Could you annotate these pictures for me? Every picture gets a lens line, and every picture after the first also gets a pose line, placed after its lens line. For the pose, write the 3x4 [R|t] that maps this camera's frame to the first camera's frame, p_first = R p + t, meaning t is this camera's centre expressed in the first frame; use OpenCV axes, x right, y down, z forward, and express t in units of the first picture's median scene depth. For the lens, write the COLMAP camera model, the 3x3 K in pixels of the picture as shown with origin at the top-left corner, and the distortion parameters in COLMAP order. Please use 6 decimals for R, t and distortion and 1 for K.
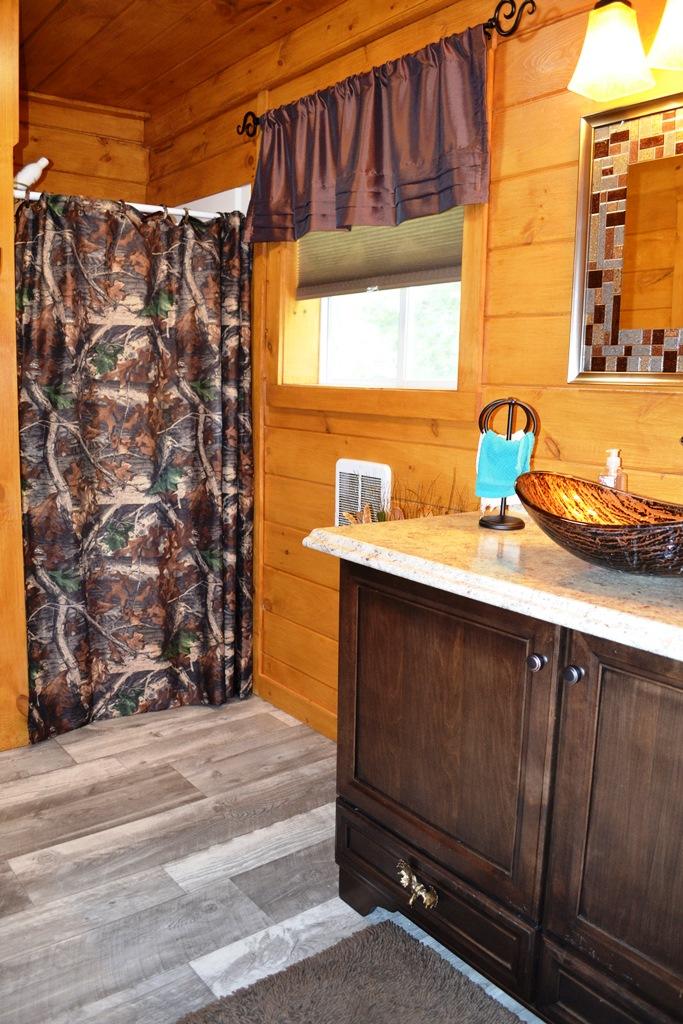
lens RADIAL K [[819.7, 0, 341.4], [0, 819.7, 512.1], [0, 0, 1]] dist [-0.082714, 0.006744]
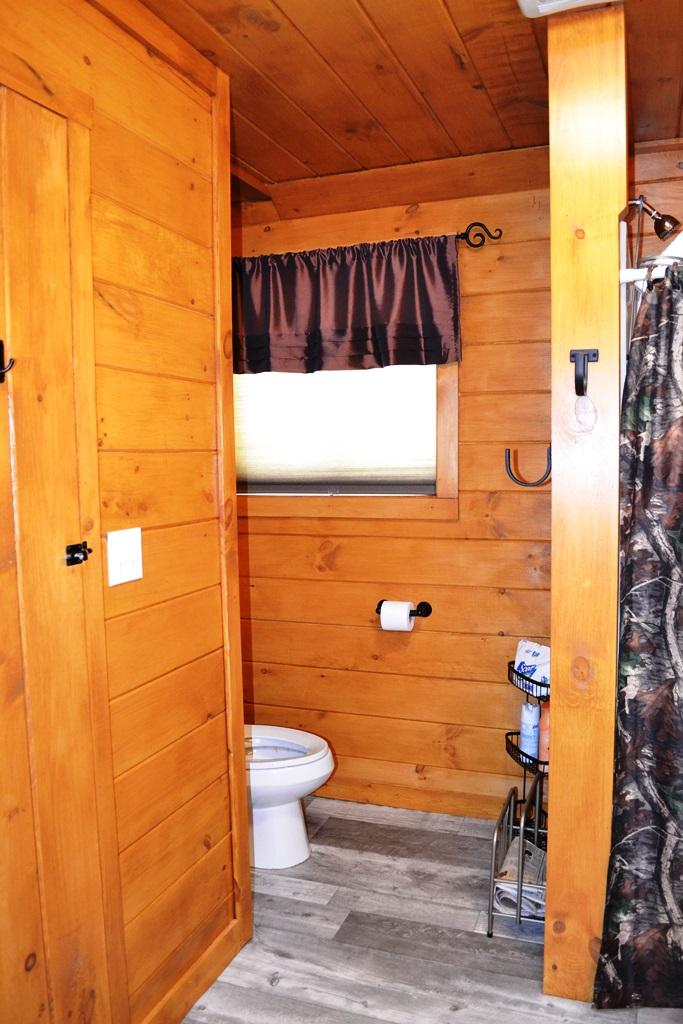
lens RADIAL K [[819.7, 0, 341.7], [0, 819.7, 512.0], [0, 0, 1]] dist [-0.082714, 0.006744]
pose [[0.530469, 0.034247, -0.847013, 0.087416], [-0.111002, 0.993387, -0.029354, -0.117044], [0.840406, 0.109591, 0.530762, 0.368154]]
